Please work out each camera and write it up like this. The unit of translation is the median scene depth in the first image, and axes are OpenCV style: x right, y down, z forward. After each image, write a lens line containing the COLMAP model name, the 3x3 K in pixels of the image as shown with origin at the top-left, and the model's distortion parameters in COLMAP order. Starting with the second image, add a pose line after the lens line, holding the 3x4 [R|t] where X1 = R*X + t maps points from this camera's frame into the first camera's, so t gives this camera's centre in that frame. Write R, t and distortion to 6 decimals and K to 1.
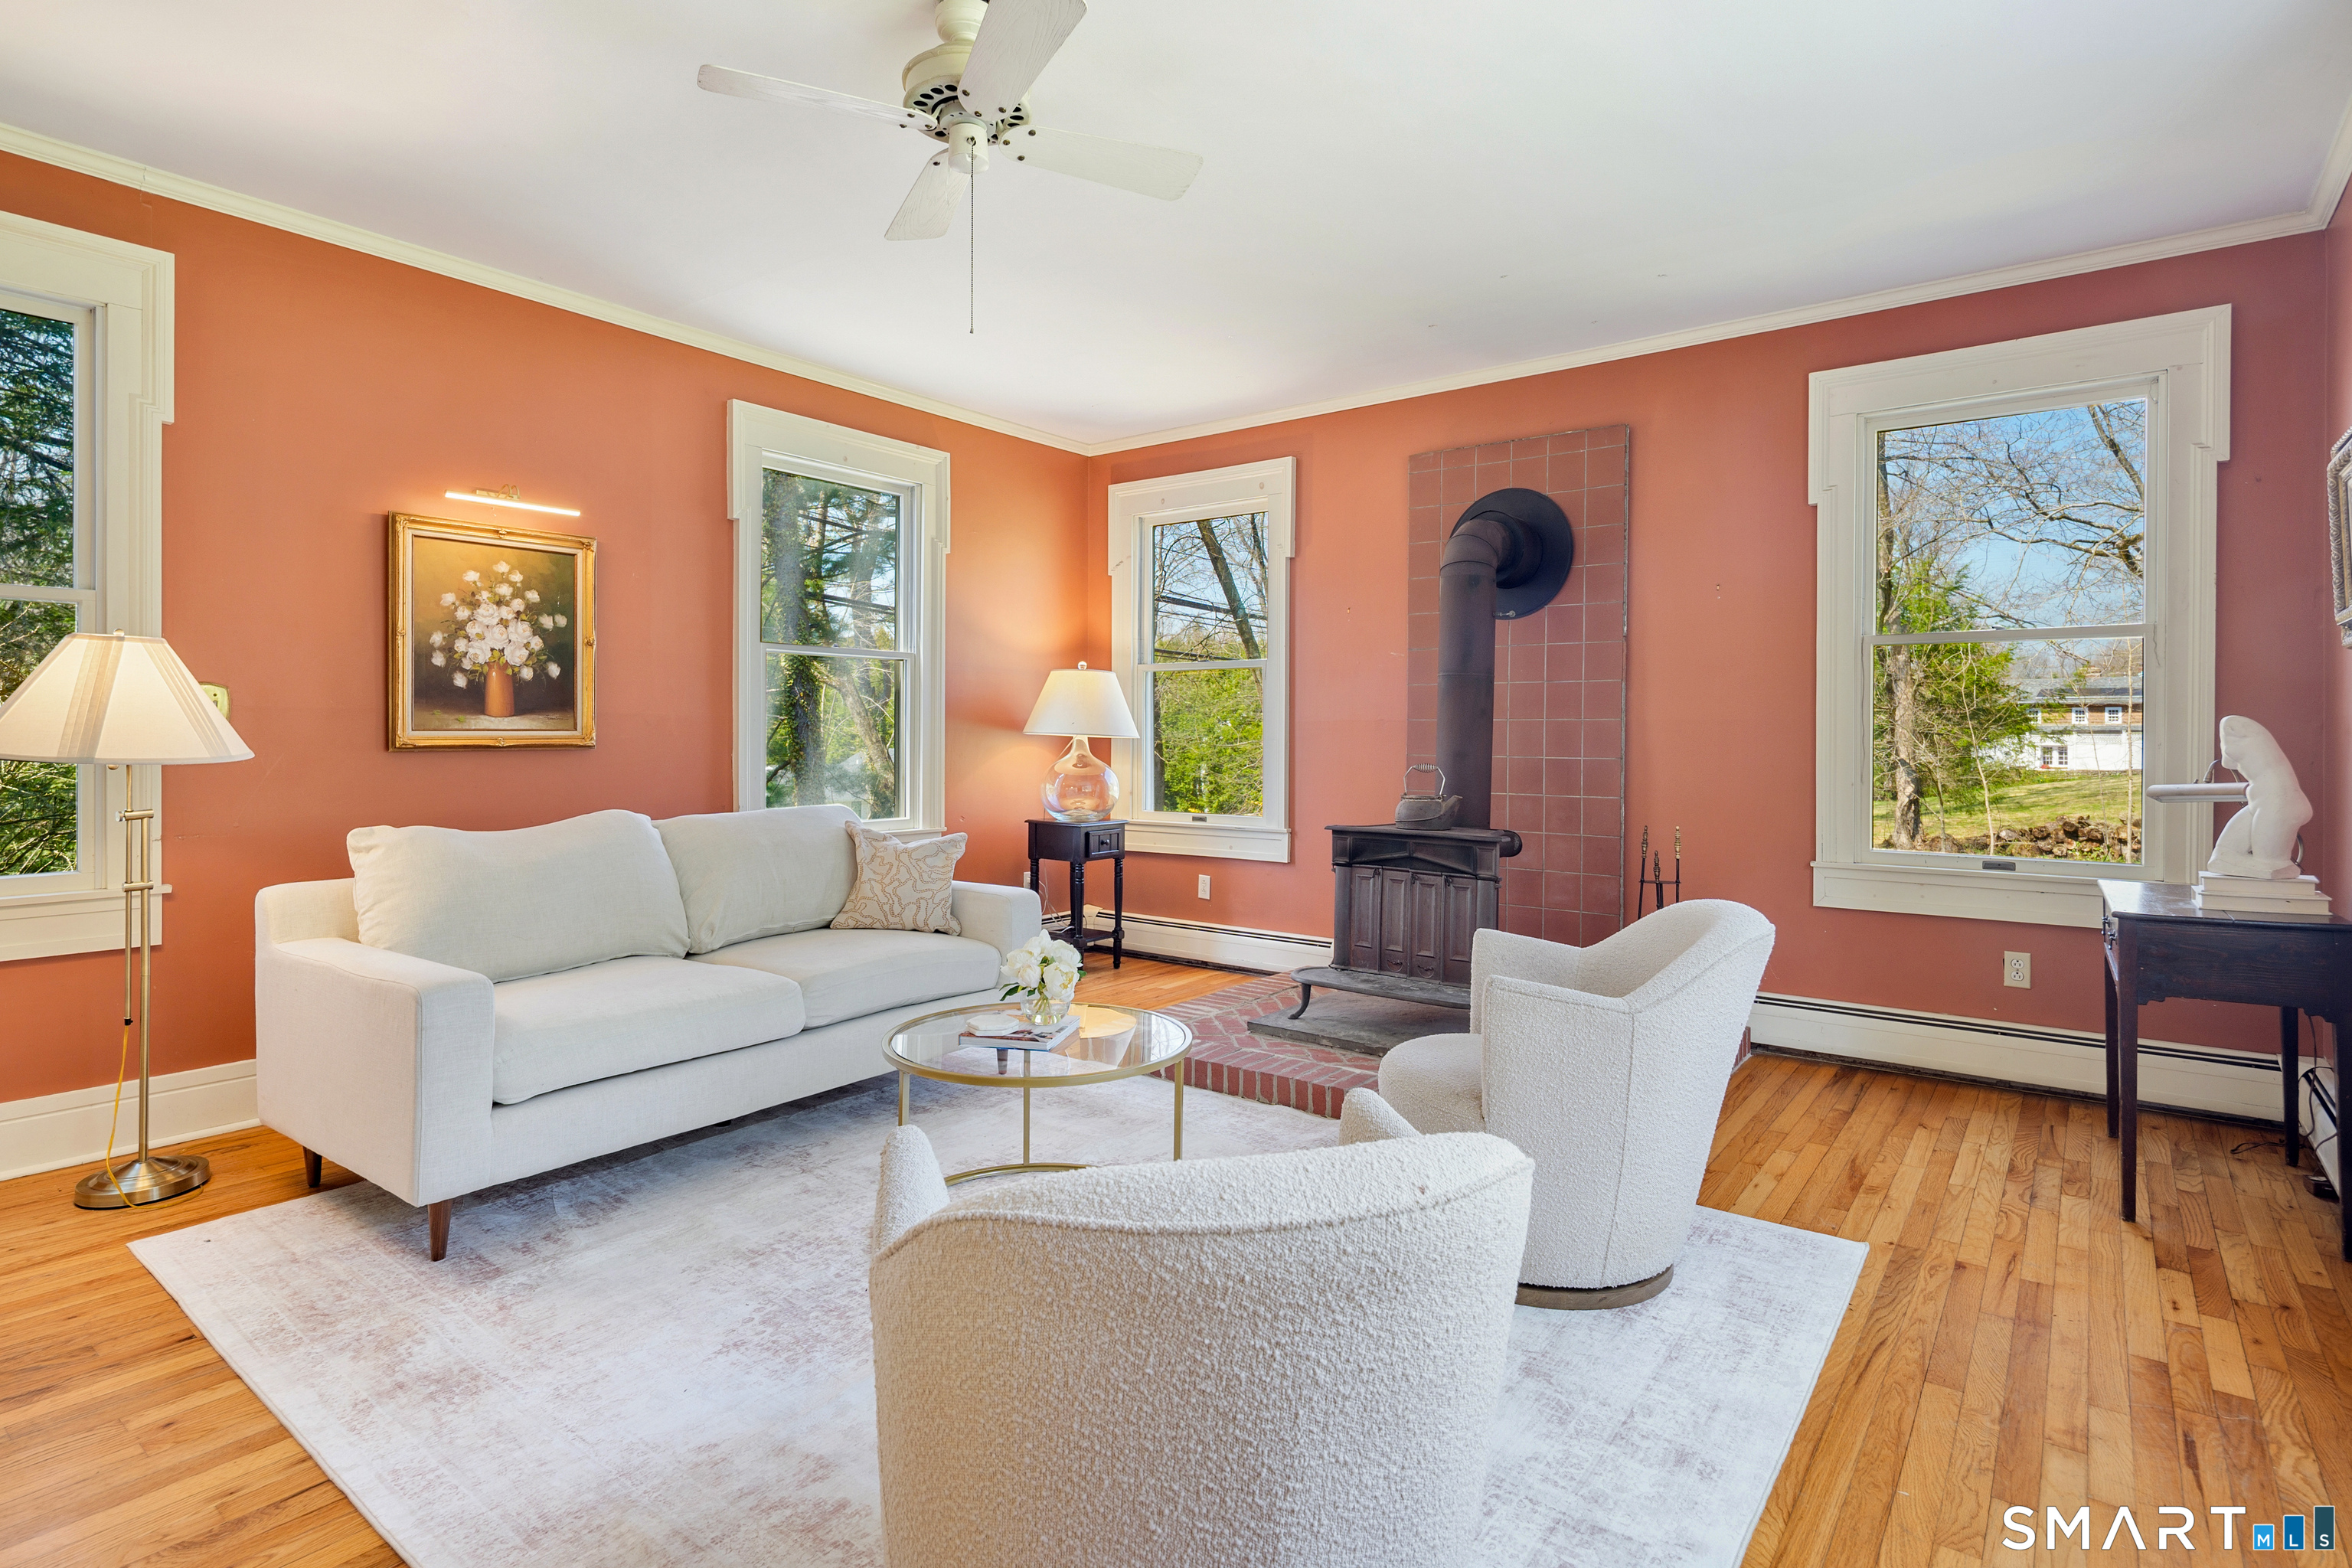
lens RADIAL K [[1188.7, 0, 1218.8], [0, 1188.7, 725.7], [0, 0, 1]] dist [0.006953, -0.004742]
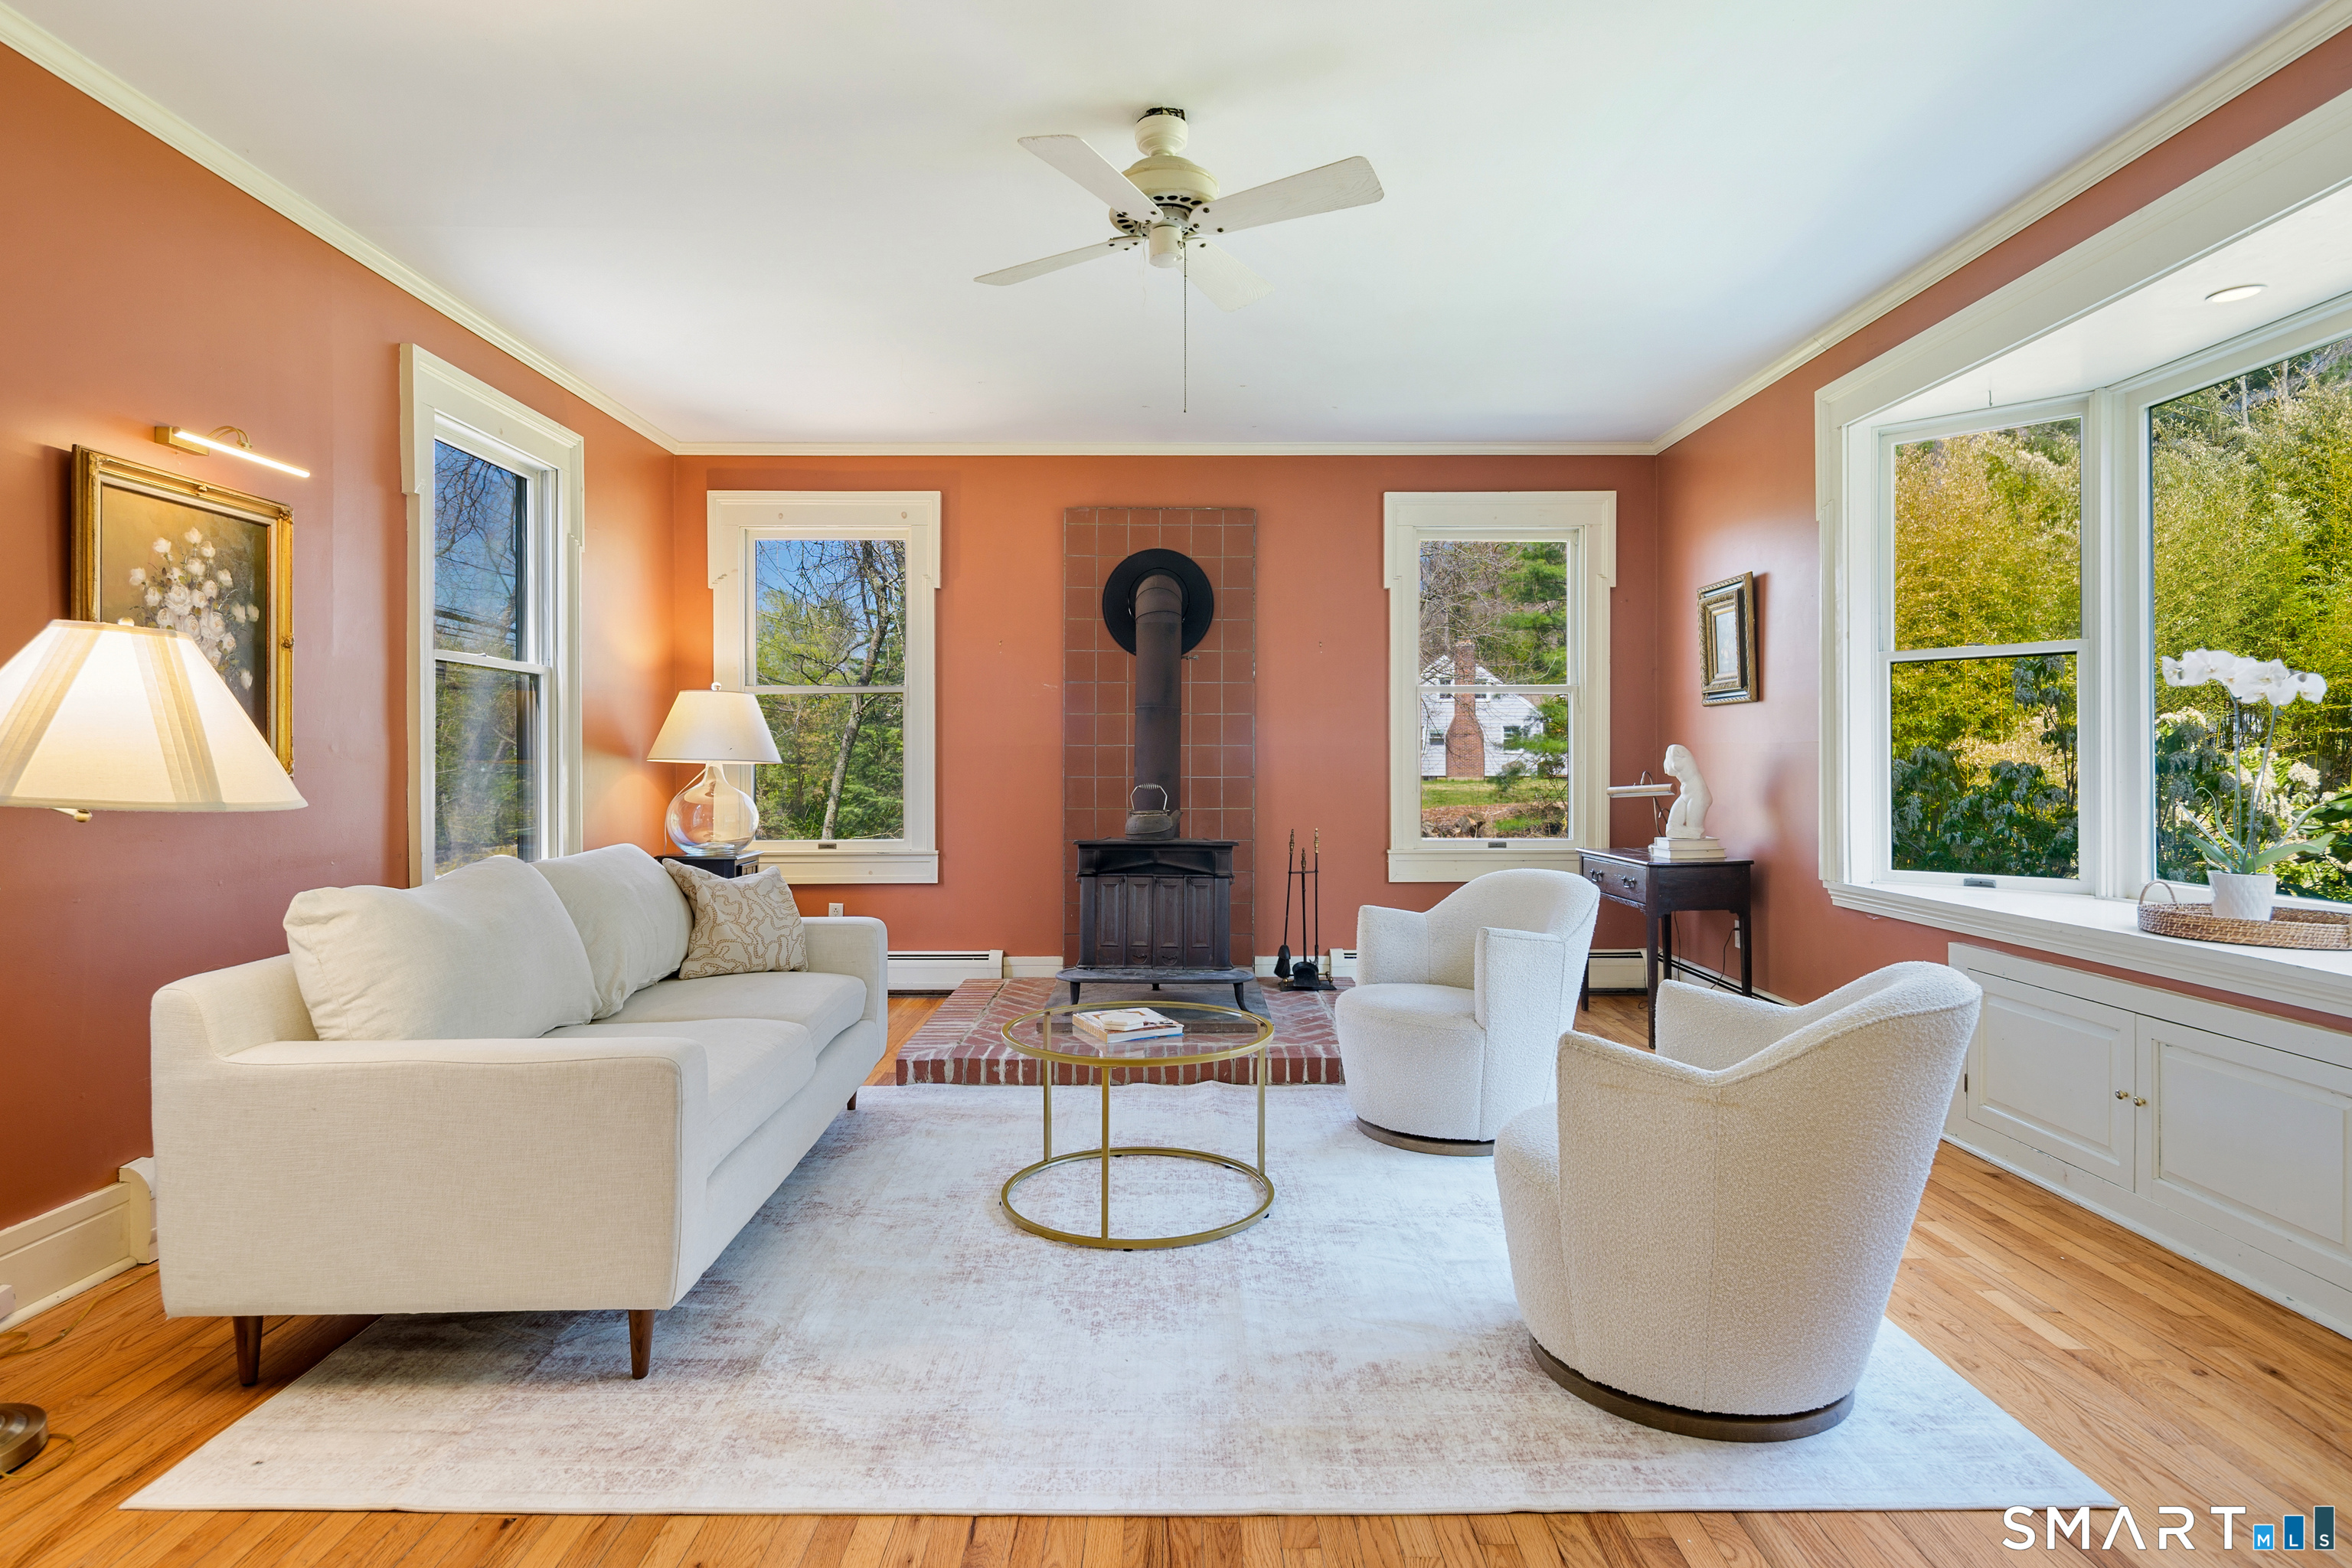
lens RADIAL K [[1188.7, 0, 1220.3], [0, 1188.7, 745.7], [0, 0, 1]] dist [0.006953, -0.004742]
pose [[0.792495, 0.000569, 0.609879, -0.549305], [0.000809, 0.999998, -0.001984, -0.003072], [-0.609878, 0.002066, 0.792492, 0.040972]]
